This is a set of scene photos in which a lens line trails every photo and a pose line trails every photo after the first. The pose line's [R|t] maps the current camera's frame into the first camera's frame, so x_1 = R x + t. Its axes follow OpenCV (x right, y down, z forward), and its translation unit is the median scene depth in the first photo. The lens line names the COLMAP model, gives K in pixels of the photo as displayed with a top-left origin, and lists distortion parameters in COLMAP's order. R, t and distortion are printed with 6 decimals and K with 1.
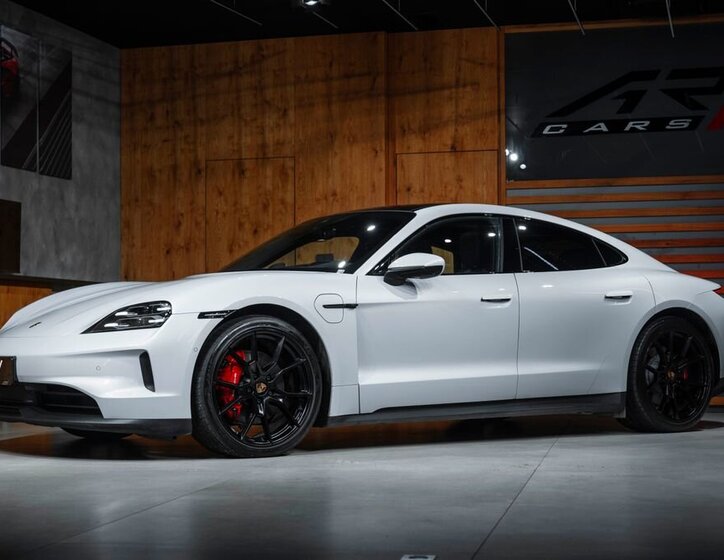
lens RADIAL K [[1429.6, 0, 361.8], [0, 1429.6, 273.8], [0, 0, 1]] dist [0.012730, 0.000000]
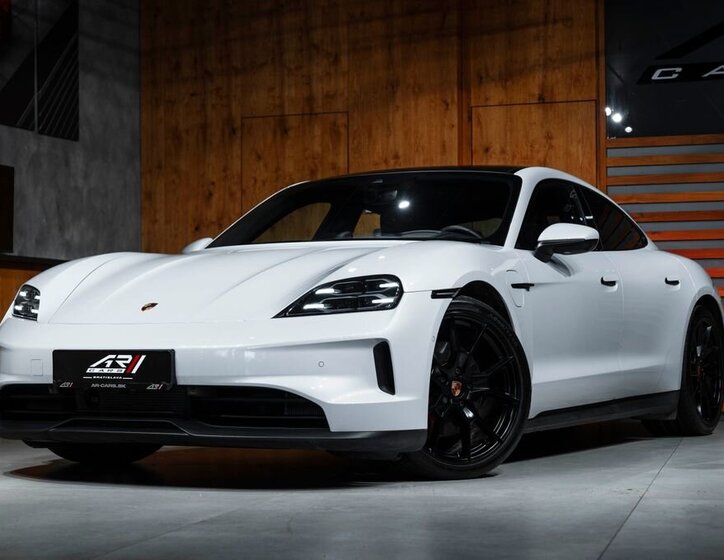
lens RADIAL K [[1608.3, 0, 364.0], [0, 1608.3, 281.1], [0, 0, 1]] dist [-0.003158, 0.000000]
pose [[0.998646, -0.003661, -0.051899, 0.010141], [0.004118, 0.999954, 0.008719, 0.007799], [0.051865, -0.008921, 0.998614, 0.075966]]
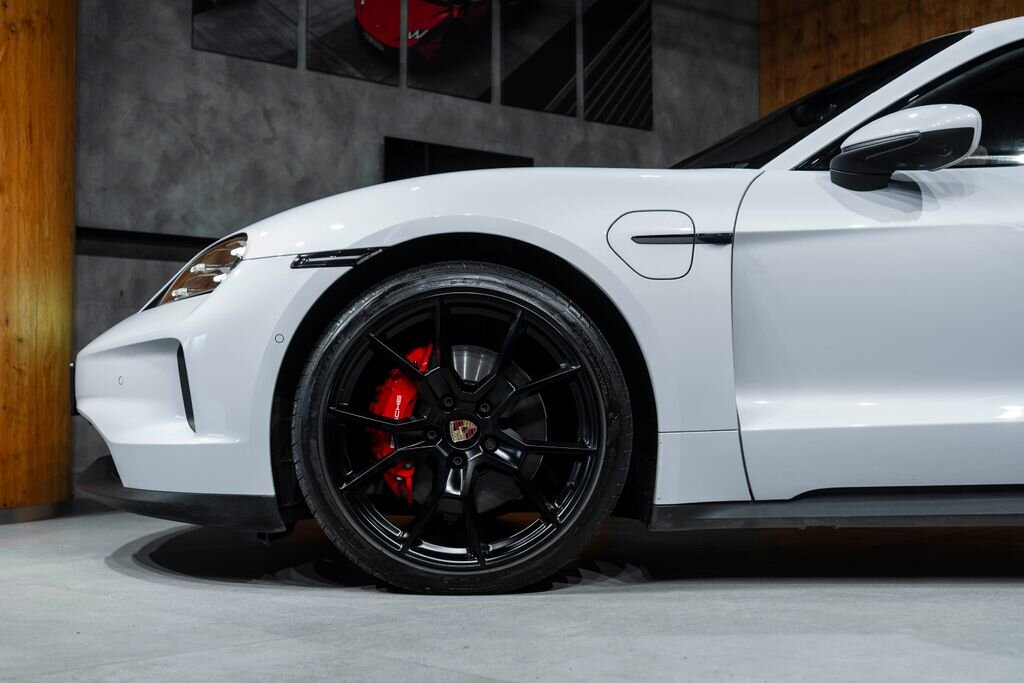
lens RADIAL K [[1366.8, 0, 506.7], [0, 1366.8, 348.1], [0, 0, 1]] dist [0.028208, 0.000000]
pose [[0.832353, -0.009636, -0.554162, 0.101246], [0.018042, 0.999790, 0.009713, 0.031112], [0.553952, -0.018083, 0.832352, 0.404420]]
